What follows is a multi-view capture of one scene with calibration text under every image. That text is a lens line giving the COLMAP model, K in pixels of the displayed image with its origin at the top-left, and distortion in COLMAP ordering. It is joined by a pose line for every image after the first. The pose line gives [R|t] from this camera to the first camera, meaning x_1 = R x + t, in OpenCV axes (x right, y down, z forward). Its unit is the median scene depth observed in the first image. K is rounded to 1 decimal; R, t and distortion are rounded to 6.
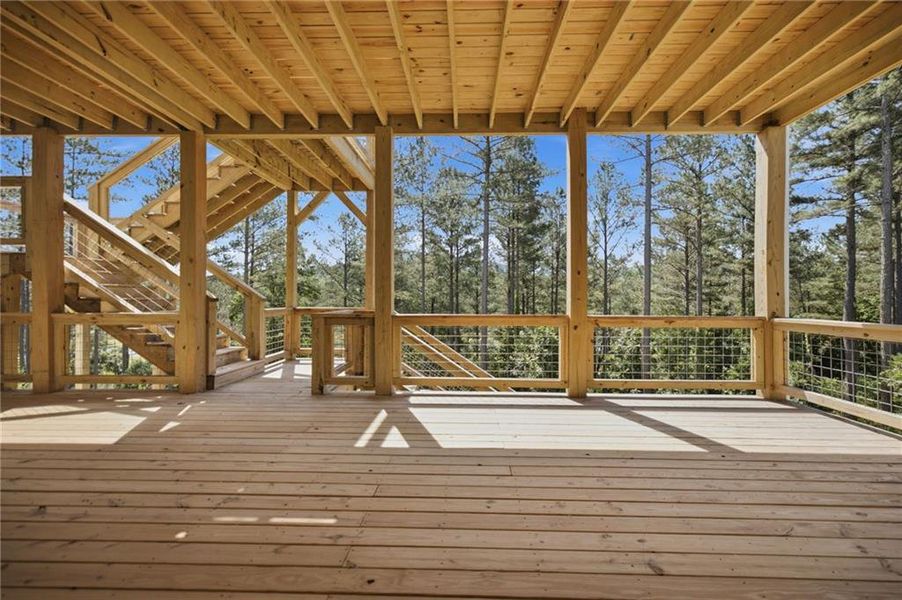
lens RADIAL K [[389.4, 0, 451.0], [0, 389.4, 300.0], [0, 0, 1]] dist [0.001116, 0.000064]
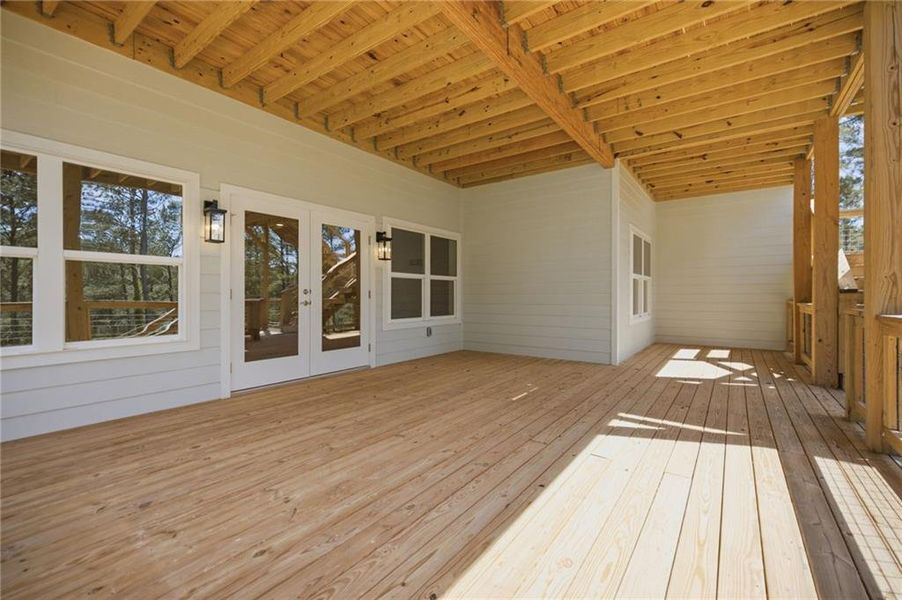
lens RADIAL K [[389.4, 0, 451.0], [0, 389.4, 300.0], [0, 0, 1]] dist [0.001116, 0.000064]
pose [[-0.565378, 0.008793, -0.824785, 0.955866], [0.002253, 0.999956, 0.009116, 0.014001], [0.824829, 0.003296, -0.565373, 1.125789]]
